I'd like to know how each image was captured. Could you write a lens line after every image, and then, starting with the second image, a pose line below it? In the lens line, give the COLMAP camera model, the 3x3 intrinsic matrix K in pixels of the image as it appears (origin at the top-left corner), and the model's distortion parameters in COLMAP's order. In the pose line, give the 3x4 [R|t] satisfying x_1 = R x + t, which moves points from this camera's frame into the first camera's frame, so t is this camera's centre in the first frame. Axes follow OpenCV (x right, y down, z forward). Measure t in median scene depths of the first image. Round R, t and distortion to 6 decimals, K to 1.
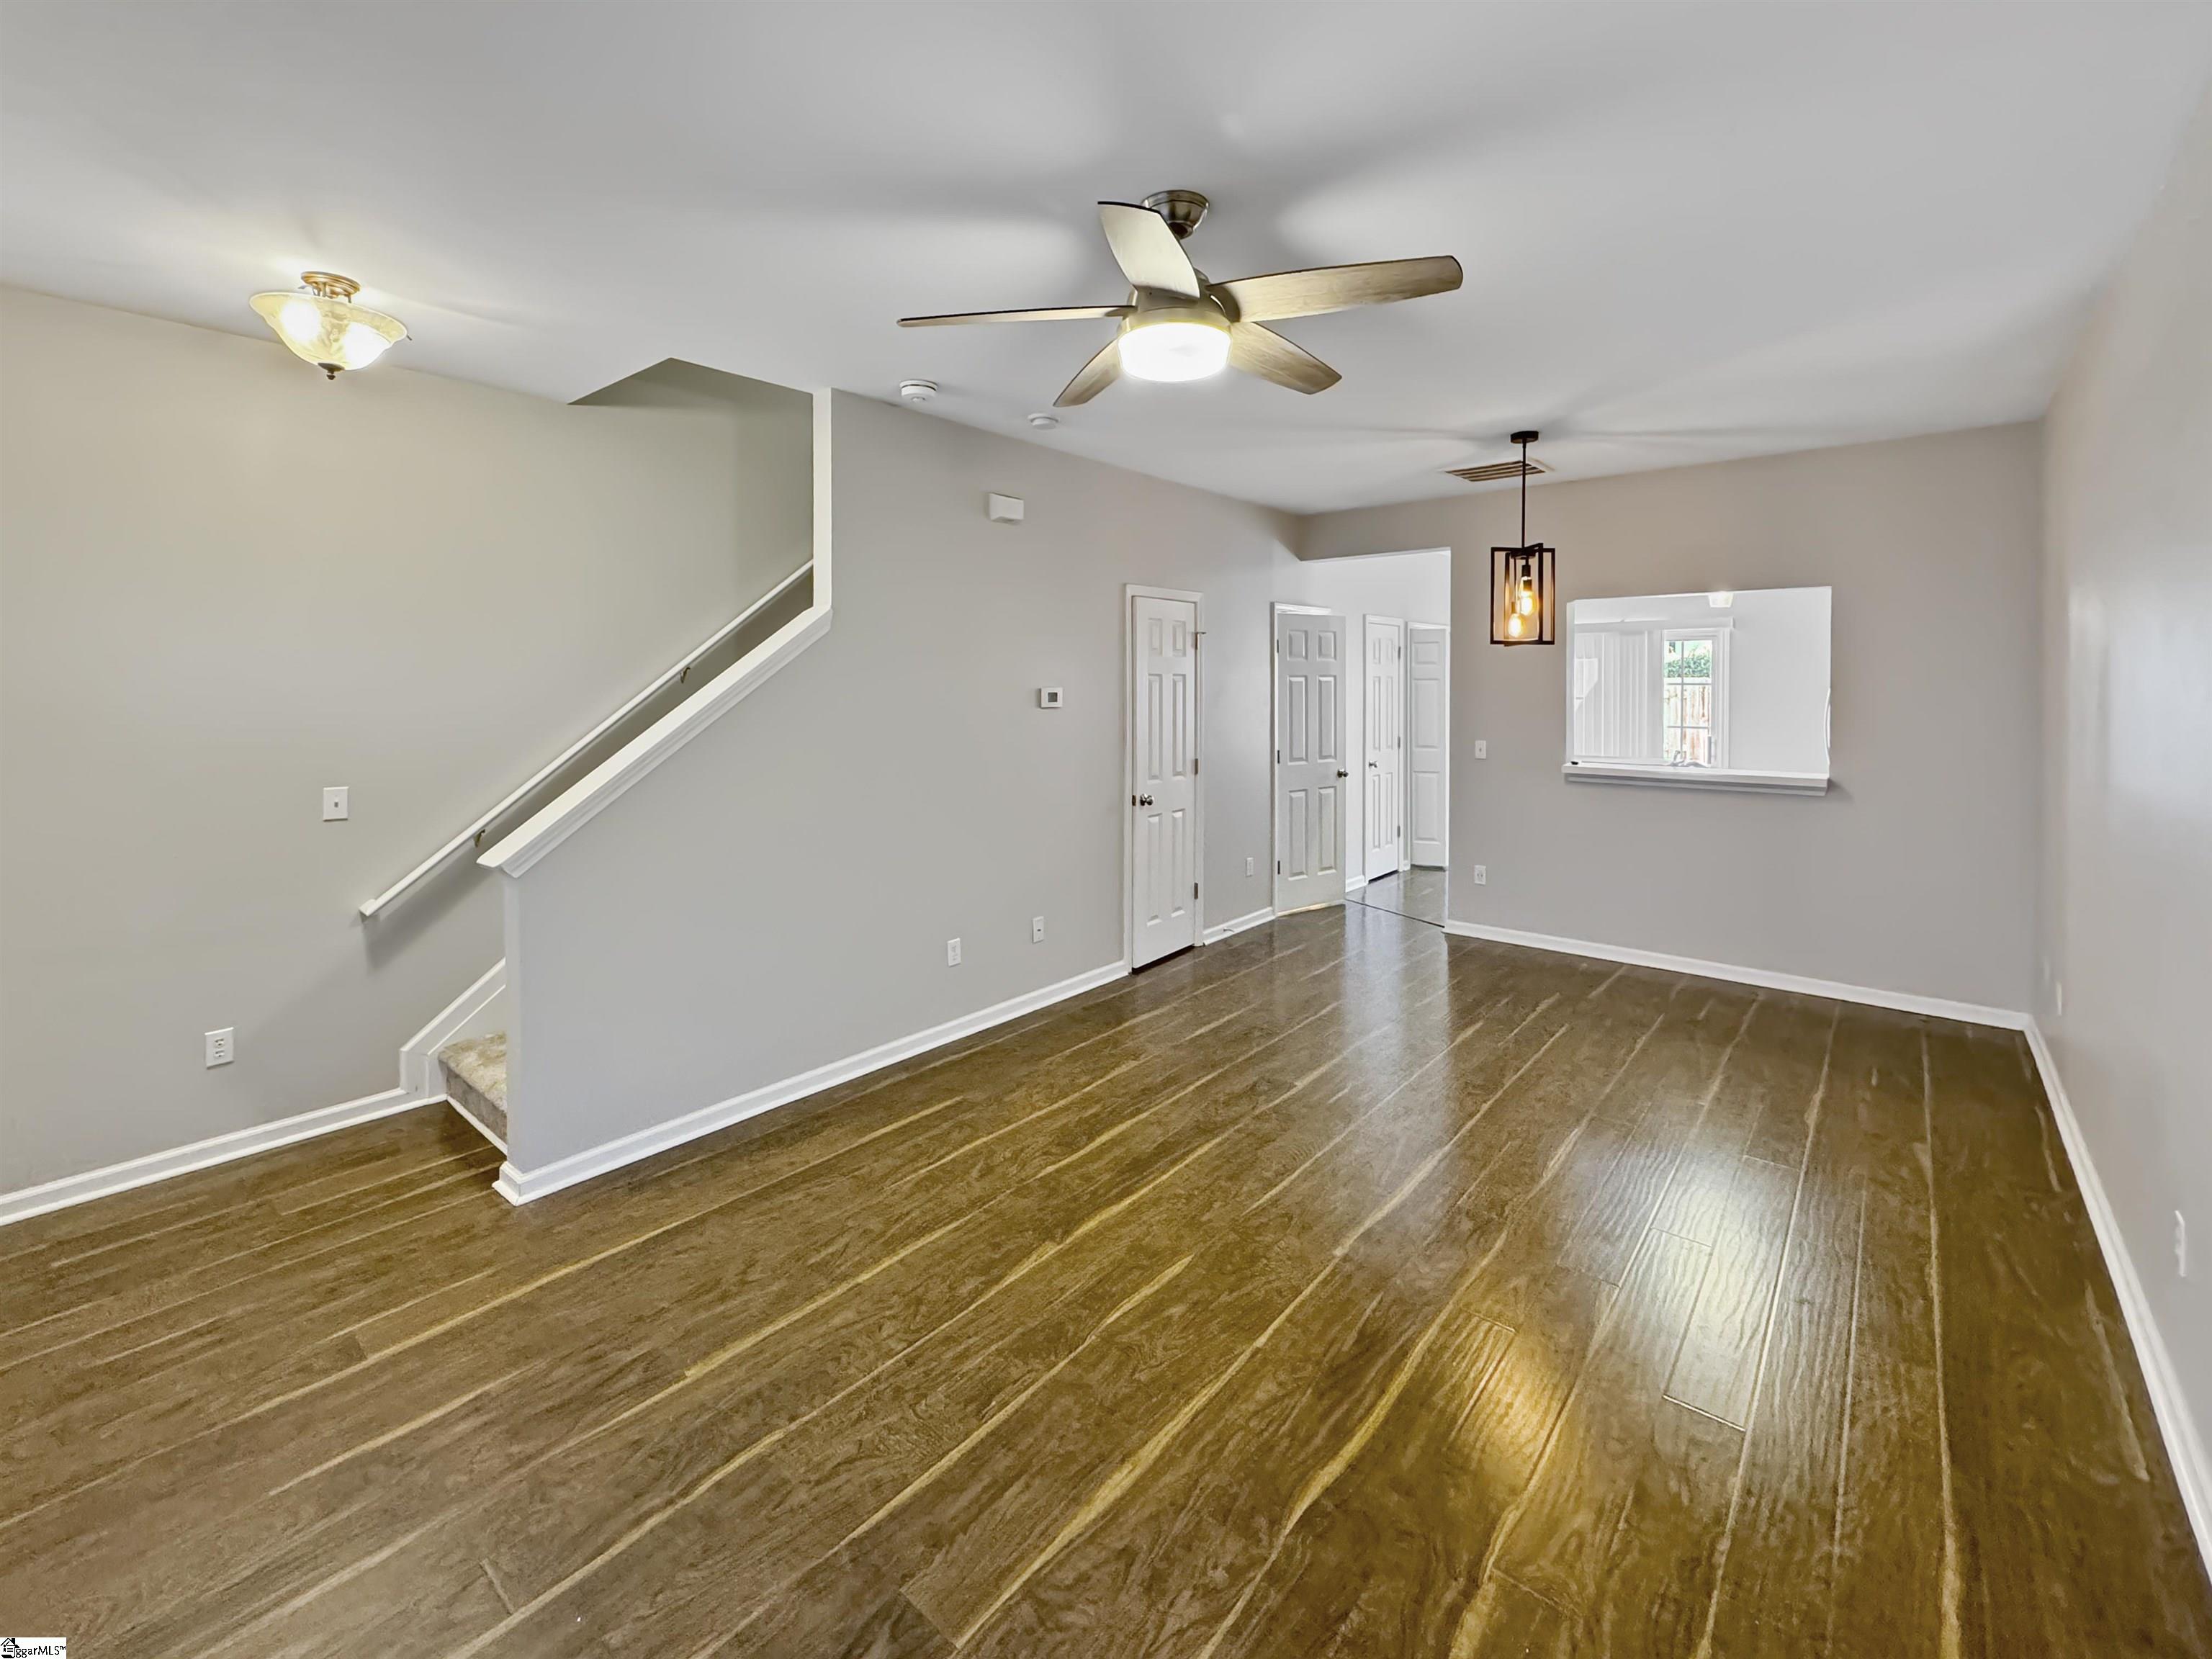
lens RADIAL K [[917.8, 0, 1097.2], [0, 917.8, 829.4], [0, 0, 1]] dist [0.001038, -0.000097]
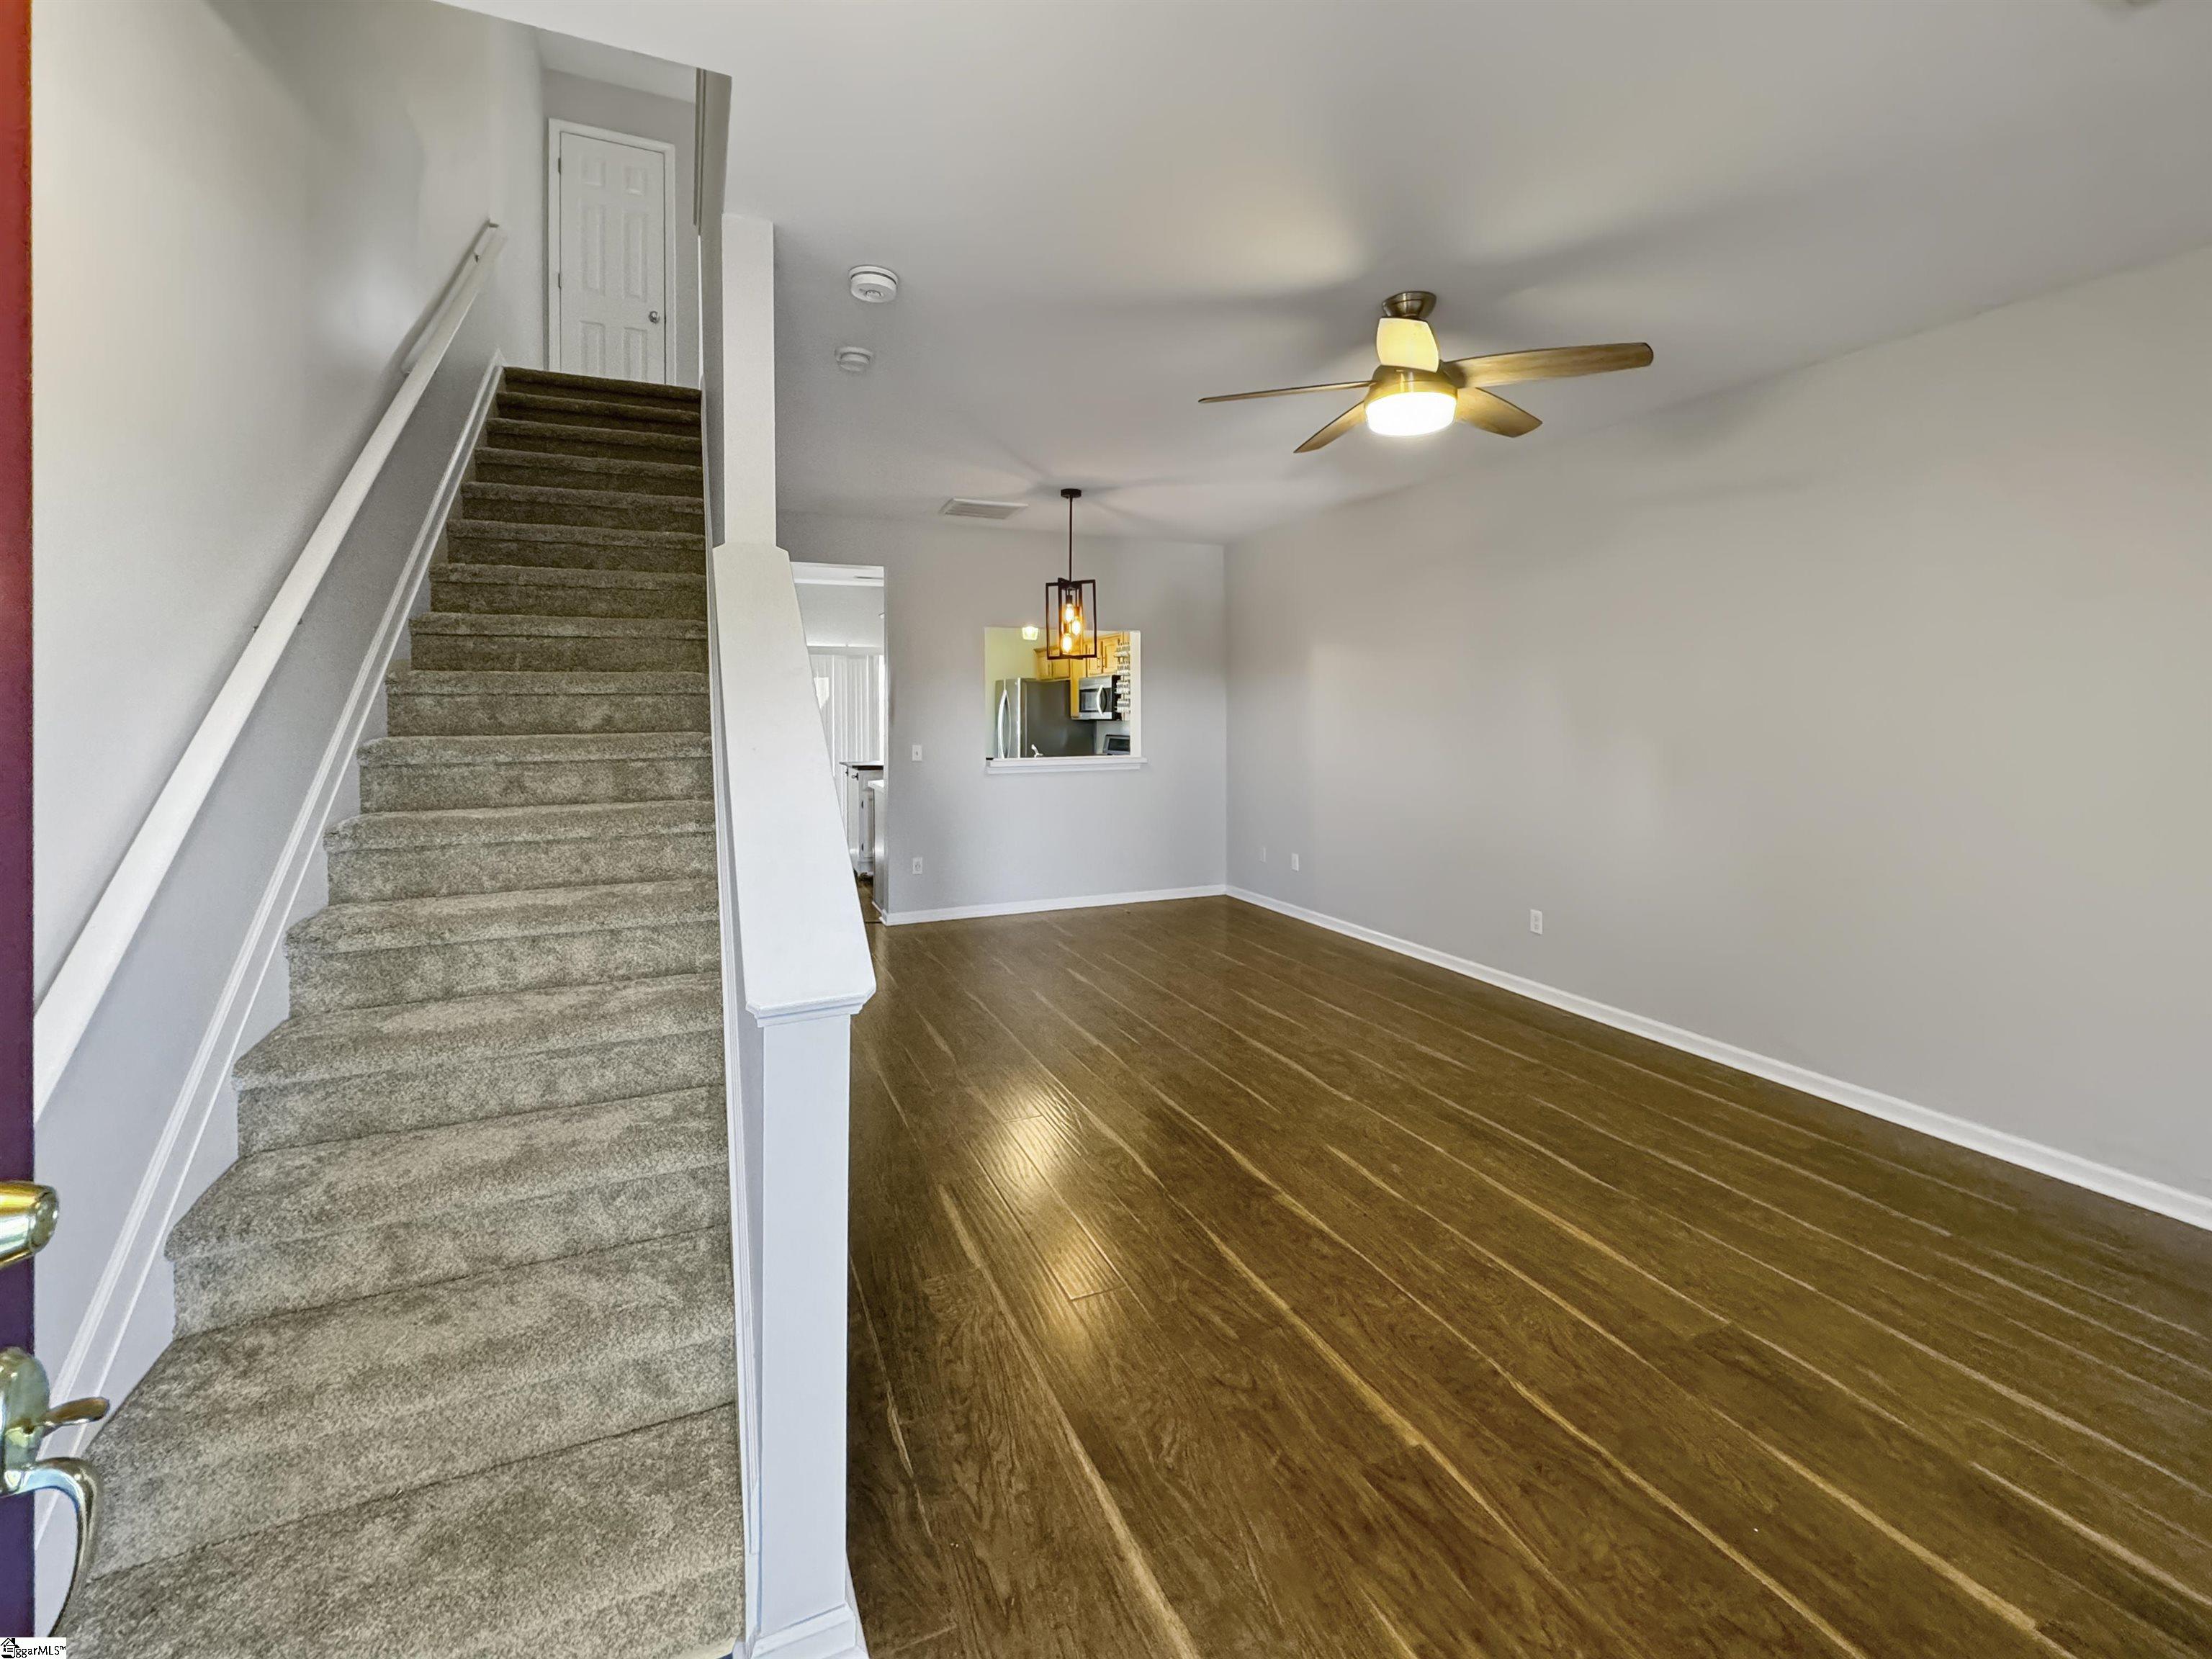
lens RADIAL K [[917.8, 0, 1092.1], [0, 917.8, 832.4], [0, 0, 1]] dist [0.001038, -0.000097]
pose [[0.461307, -0.120504, 0.879019, -1.129850], [0.146555, 0.987474, 0.058460, -0.061376], [-0.875053, 0.101856, 0.473189, 0.707805]]
